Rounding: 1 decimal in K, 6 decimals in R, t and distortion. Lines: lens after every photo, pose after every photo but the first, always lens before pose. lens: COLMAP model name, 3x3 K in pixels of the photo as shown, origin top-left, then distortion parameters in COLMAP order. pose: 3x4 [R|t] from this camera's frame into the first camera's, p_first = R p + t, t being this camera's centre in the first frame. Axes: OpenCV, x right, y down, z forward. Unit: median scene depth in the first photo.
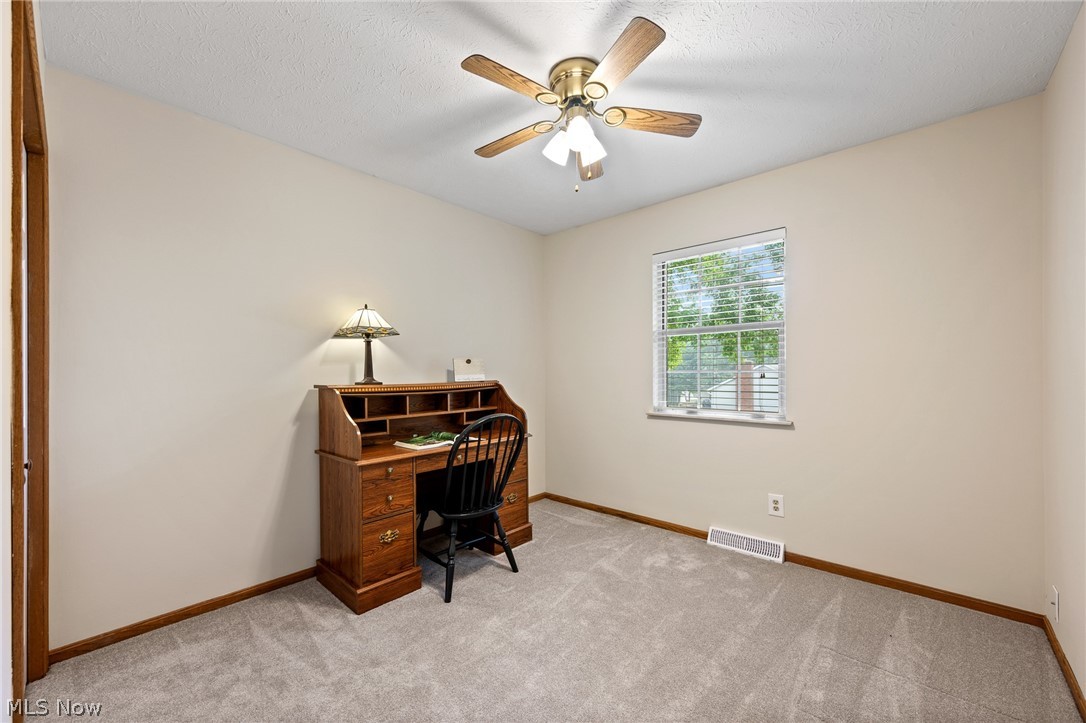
lens RADIAL K [[424.0, 0, 538.0], [0, 424.0, 364.8], [0, 0, 1]] dist [-0.007457, 0.000304]
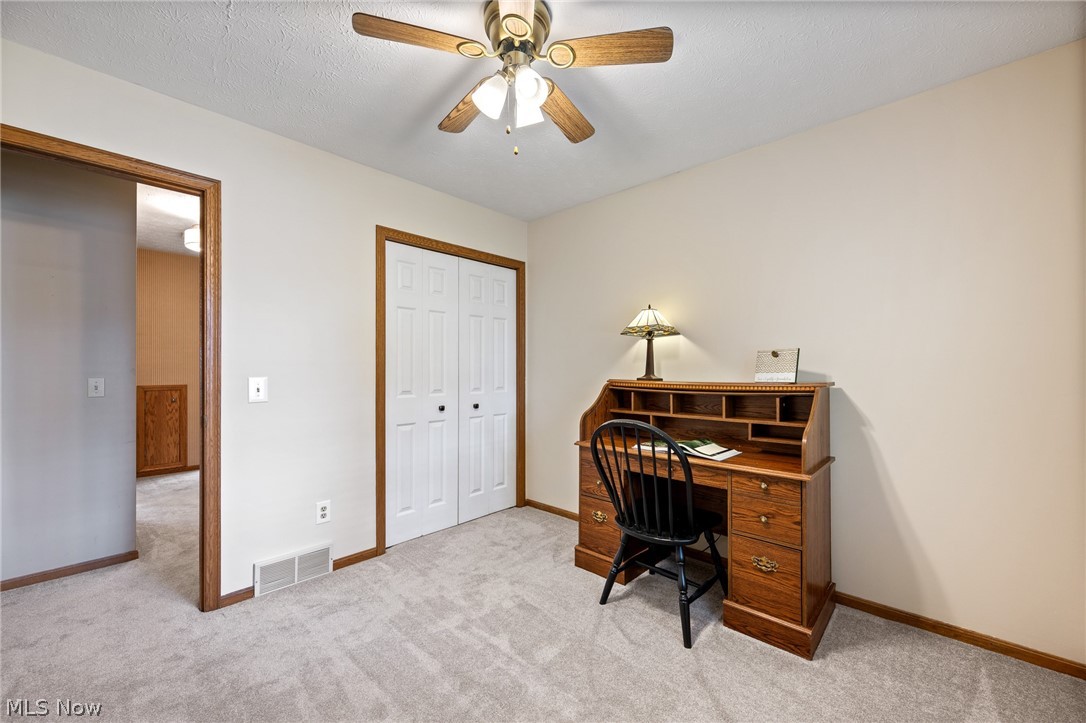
lens RADIAL K [[424.0, 0, 542.7], [0, 424.0, 357.9], [0, 0, 1]] dist [-0.007457, 0.000304]
pose [[-0.013787, -0.018913, -0.999726, 0.658792], [0.013905, 0.999721, -0.019104, 0.007122], [0.999808, -0.014165, -0.013520, 0.744968]]
